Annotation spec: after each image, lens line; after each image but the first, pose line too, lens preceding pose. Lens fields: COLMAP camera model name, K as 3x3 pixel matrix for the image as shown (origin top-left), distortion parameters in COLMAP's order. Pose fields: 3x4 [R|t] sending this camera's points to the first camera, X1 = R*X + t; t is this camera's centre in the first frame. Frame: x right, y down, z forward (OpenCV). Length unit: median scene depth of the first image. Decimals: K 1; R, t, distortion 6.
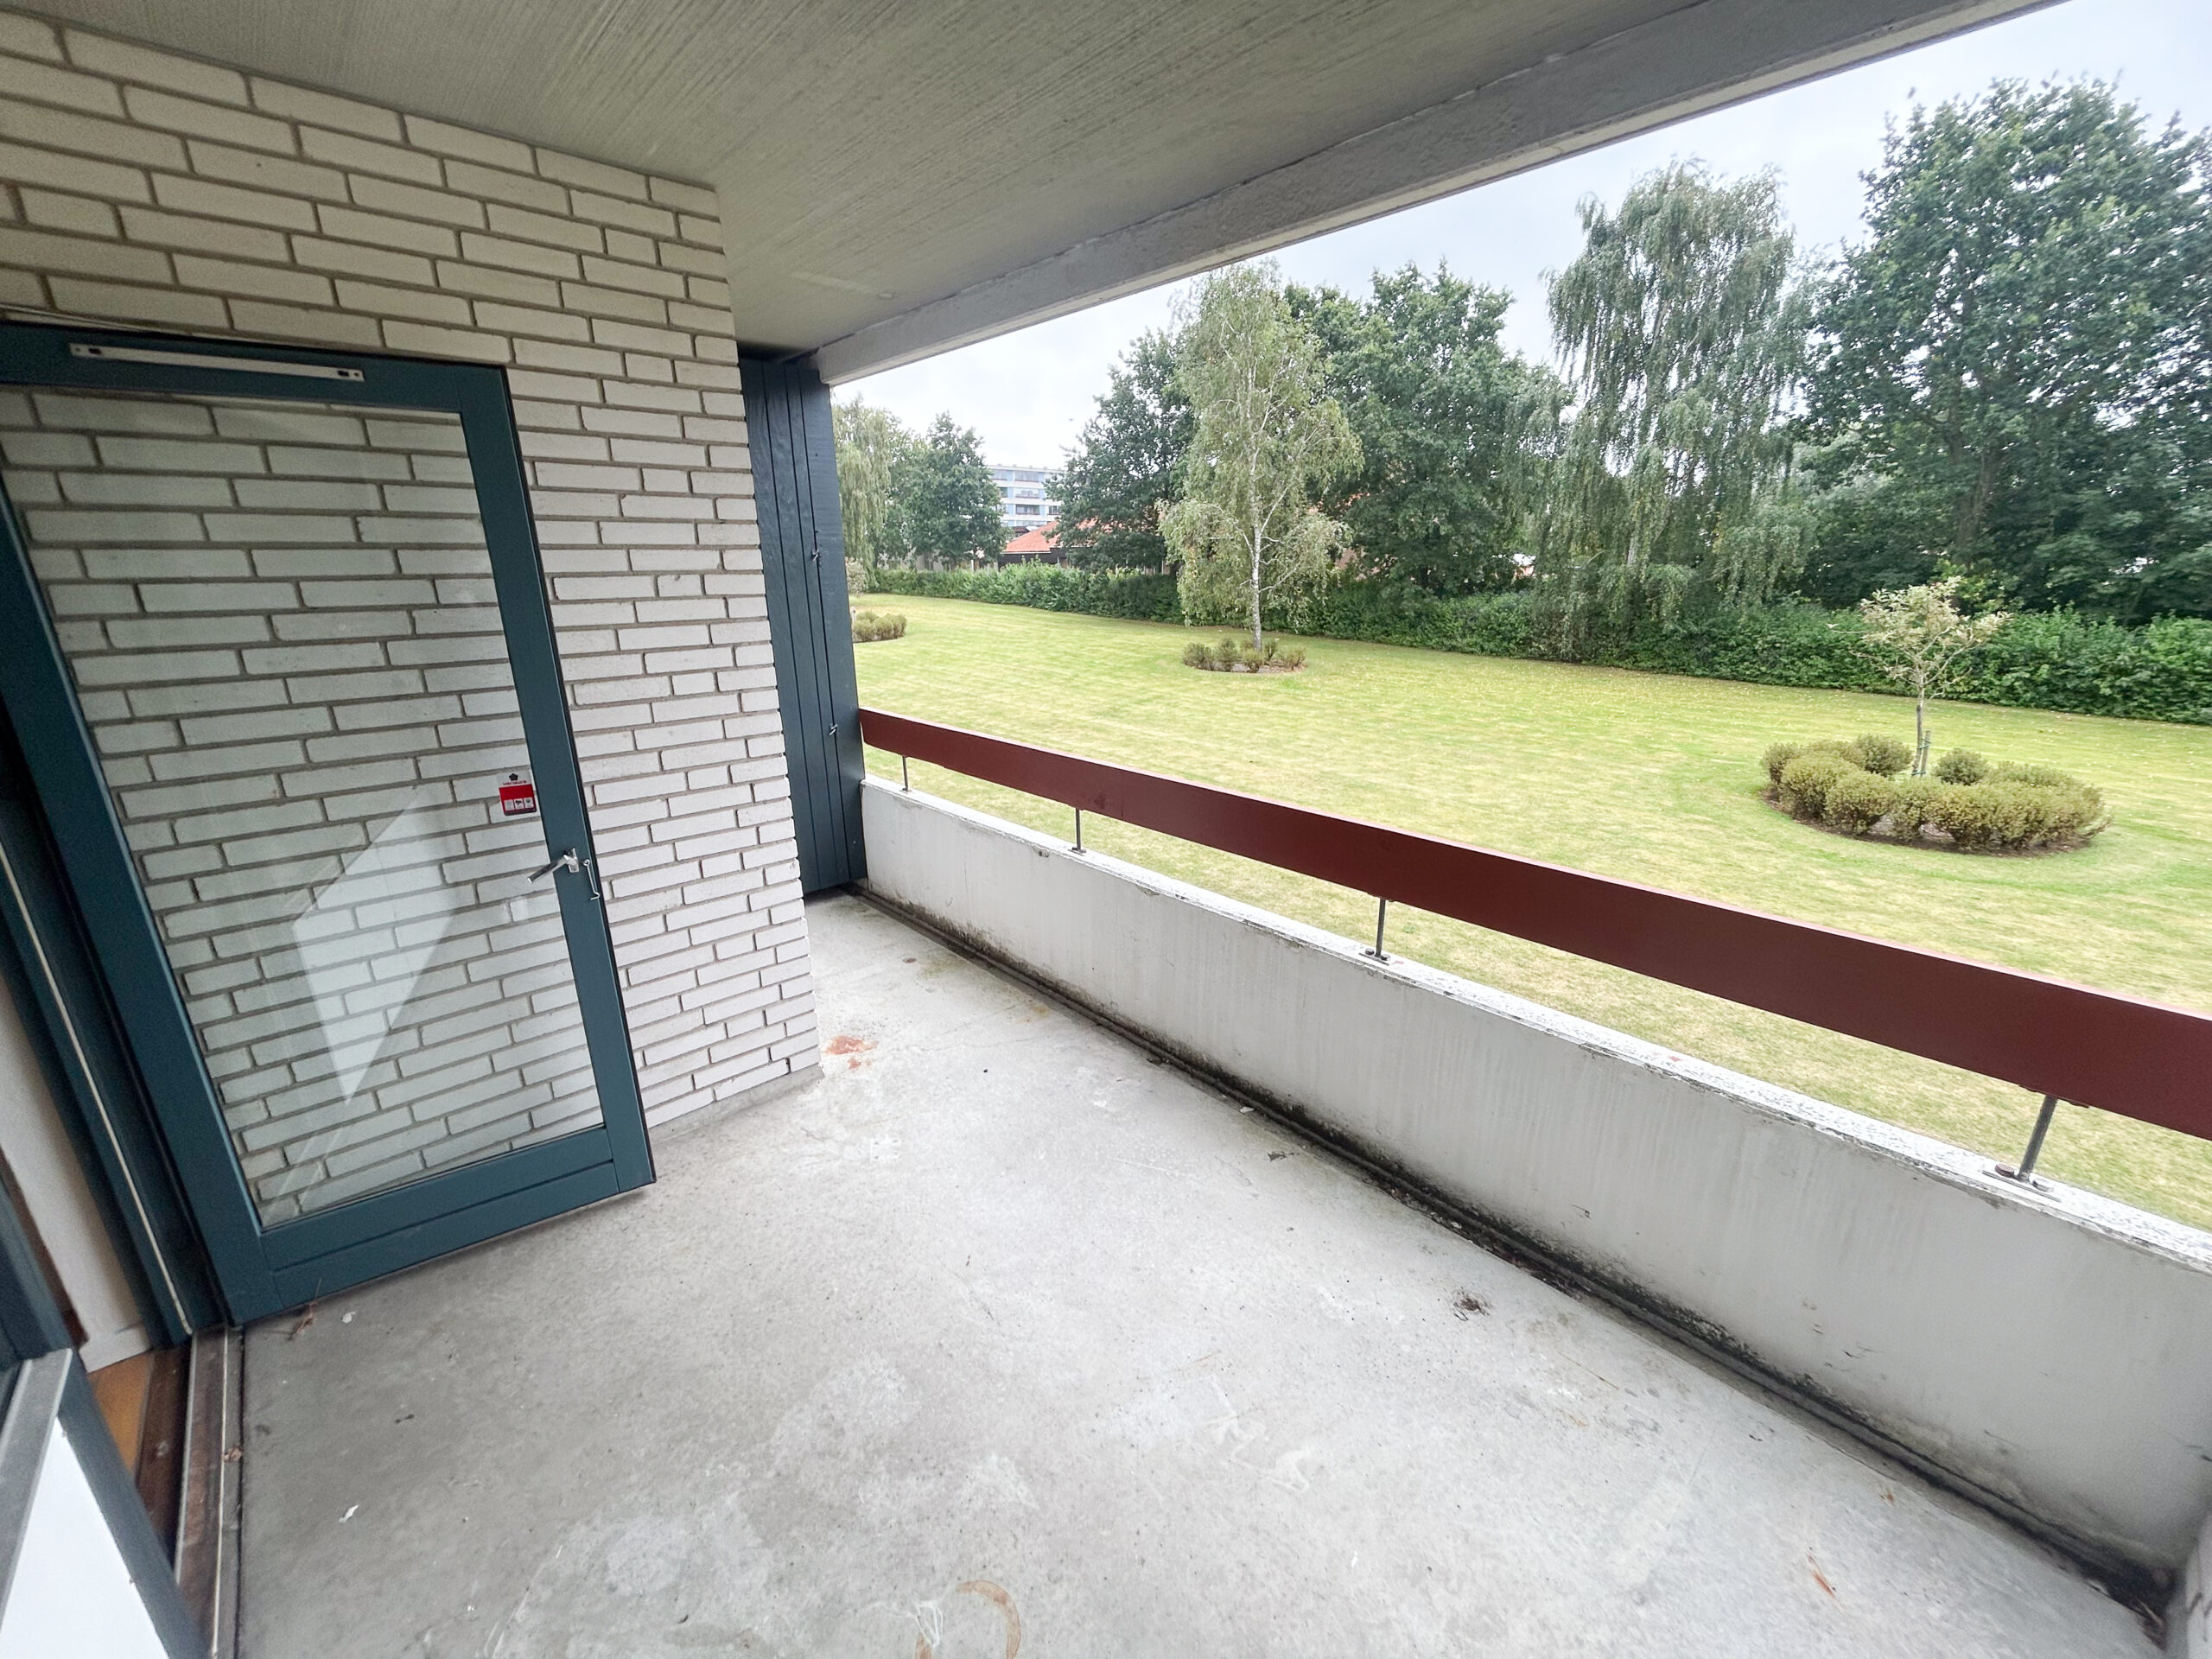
lens RADIAL K [[885.3, 0, 1112.4], [0, 885.3, 830.7], [0, 0, 1]] dist [0.000730, 0.000798]
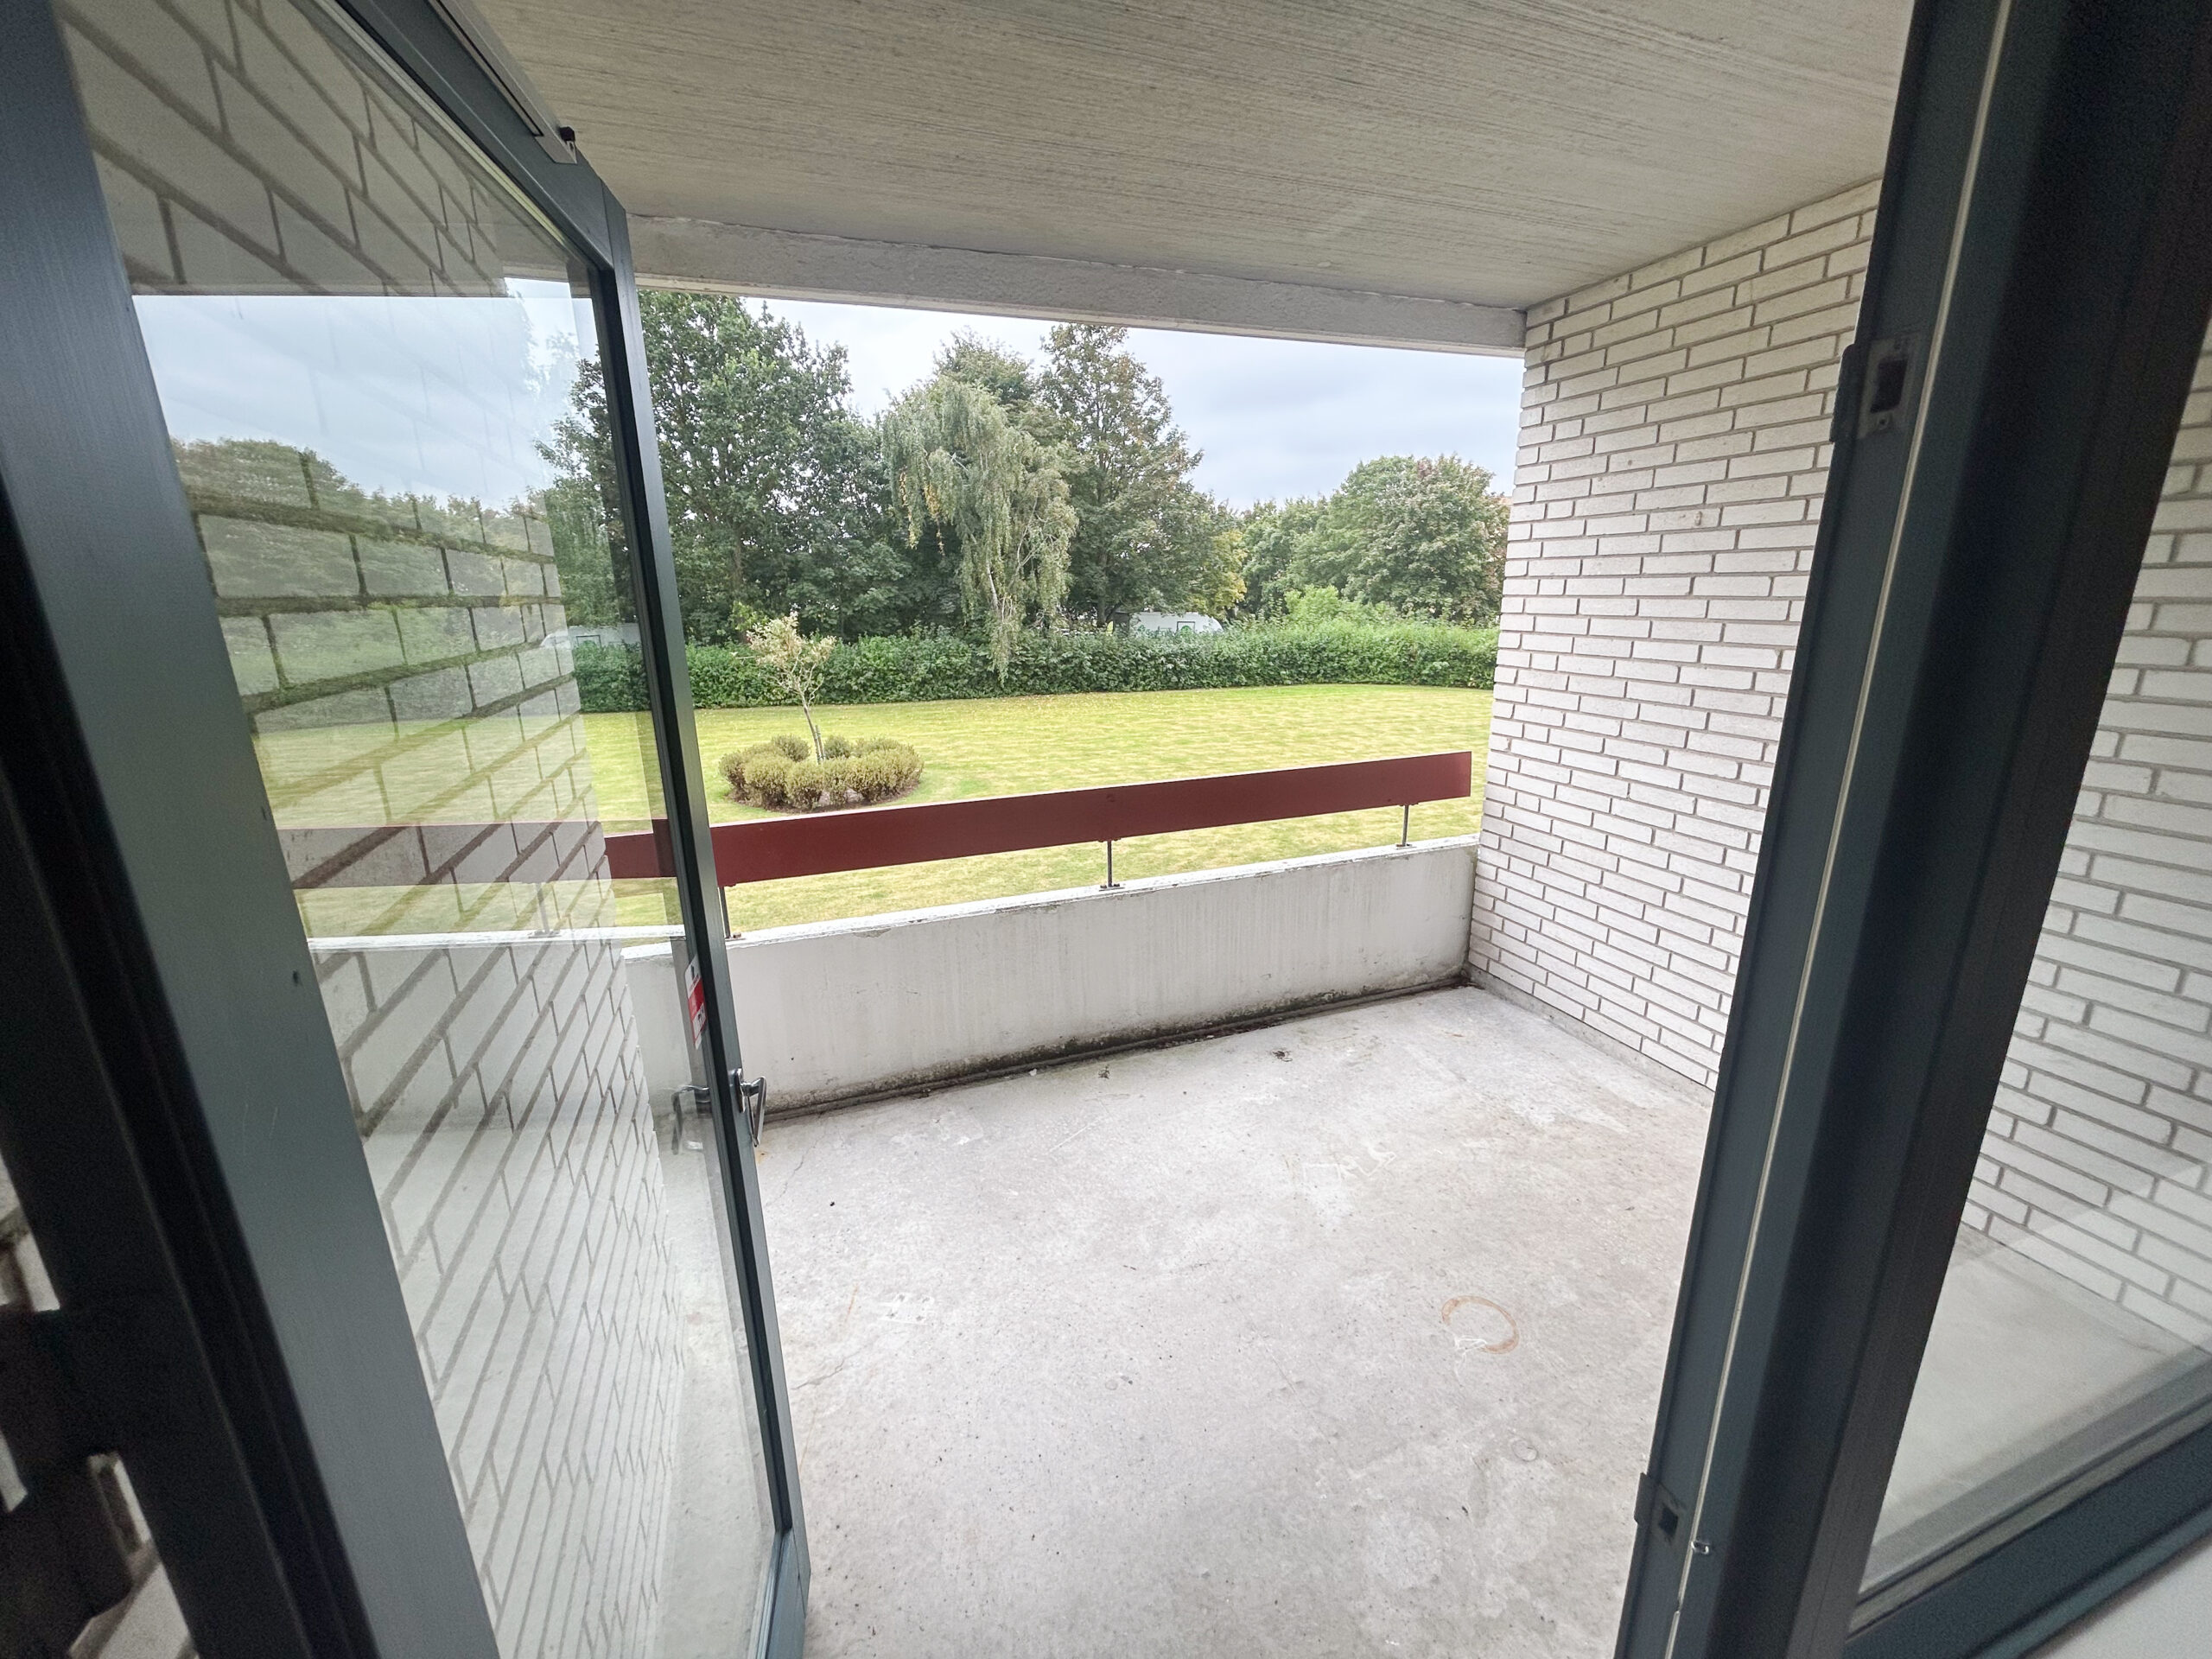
lens RADIAL K [[885.3, 0, 1096.0], [0, 885.3, 830.2], [0, 0, 1]] dist [0.000730, 0.000798]
pose [[0.385992, -0.241850, 0.890235, -0.092184], [0.285923, 0.948864, 0.133806, -0.012699], [-0.877074, 0.202891, 0.435405, 0.047960]]
